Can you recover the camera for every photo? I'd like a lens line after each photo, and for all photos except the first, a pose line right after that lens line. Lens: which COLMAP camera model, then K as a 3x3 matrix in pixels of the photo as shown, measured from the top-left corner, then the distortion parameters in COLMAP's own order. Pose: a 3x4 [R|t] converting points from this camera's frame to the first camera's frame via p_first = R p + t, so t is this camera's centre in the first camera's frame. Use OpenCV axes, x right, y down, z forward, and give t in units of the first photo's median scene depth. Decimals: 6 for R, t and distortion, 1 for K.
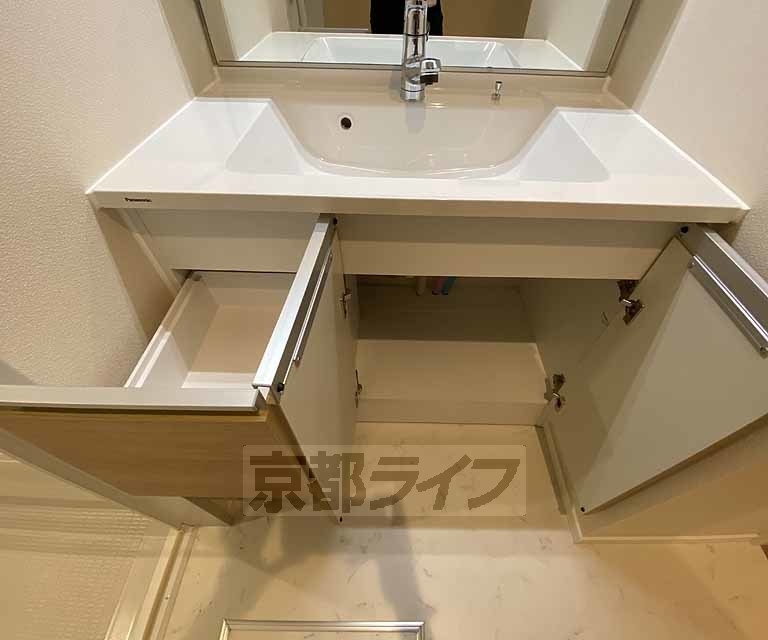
lens RADIAL K [[340.1, 0, 384.0], [0, 340.1, 320.0], [0, 0, 1]] dist [0.000072, -0.000009]
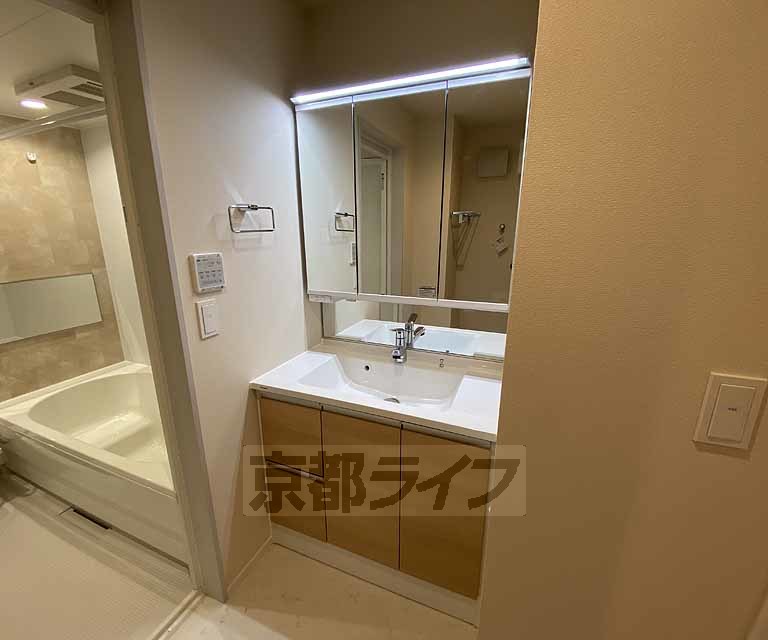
lens RADIAL K [[340.1, 0, 384.0], [0, 340.1, 320.0], [0, 0, 1]] dist [0.000072, -0.000009]
pose [[0.940155, 0.072279, -0.332993, 0.653283], [-0.251208, 0.807290, -0.534020, 0.263185], [0.230224, 0.585713, 0.777134, -0.754993]]
